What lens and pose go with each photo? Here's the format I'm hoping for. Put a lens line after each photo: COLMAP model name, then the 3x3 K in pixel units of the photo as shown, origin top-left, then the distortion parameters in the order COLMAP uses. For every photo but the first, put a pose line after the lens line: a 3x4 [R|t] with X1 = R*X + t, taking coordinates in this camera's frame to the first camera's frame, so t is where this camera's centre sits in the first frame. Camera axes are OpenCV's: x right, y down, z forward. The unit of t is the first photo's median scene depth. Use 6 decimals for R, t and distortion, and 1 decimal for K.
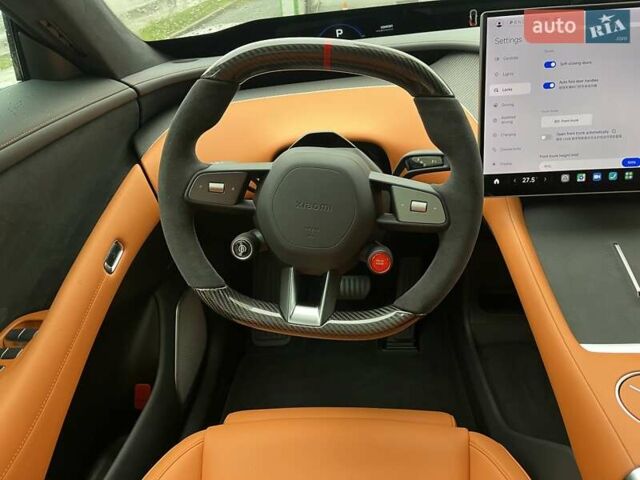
lens RADIAL K [[503.5, 0, 320.0], [0, 503.5, 240.0], [0, 0, 1]] dist [0.087064, -0.119378]
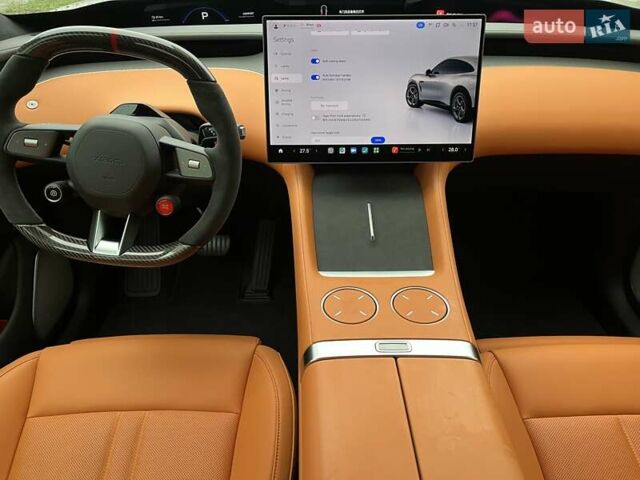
lens RADIAL K [[503.5, 0, 320.0], [0, 503.5, 240.0], [0, 0, 1]] dist [0.087064, -0.119378]
pose [[0.992733, 0.020337, 0.118608, 0.333717], [-0.025436, 0.998809, 0.041635, 0.059931], [-0.117620, -0.044349, 0.992068, -0.316665]]
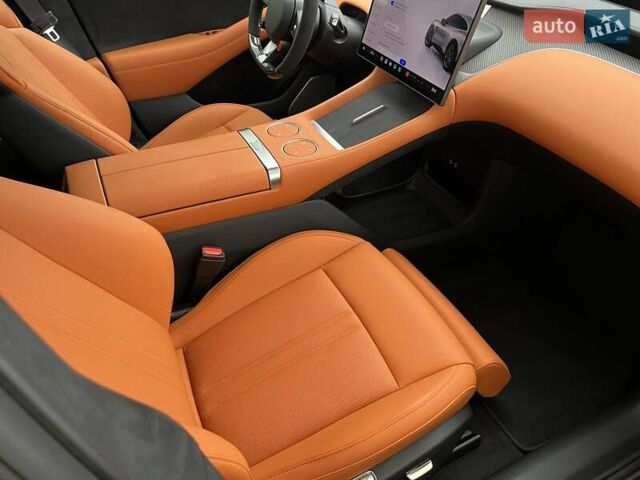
lens RADIAL K [[503.5, 0, 320.0], [0, 503.5, 240.0], [0, 0, 1]] dist [0.087064, -0.119378]
pose [[0.499323, 0.598879, -0.626116, 2.080211], [-0.453323, 0.796425, 0.400258, -0.254978], [0.738360, 0.083975, 0.669159, -0.358244]]
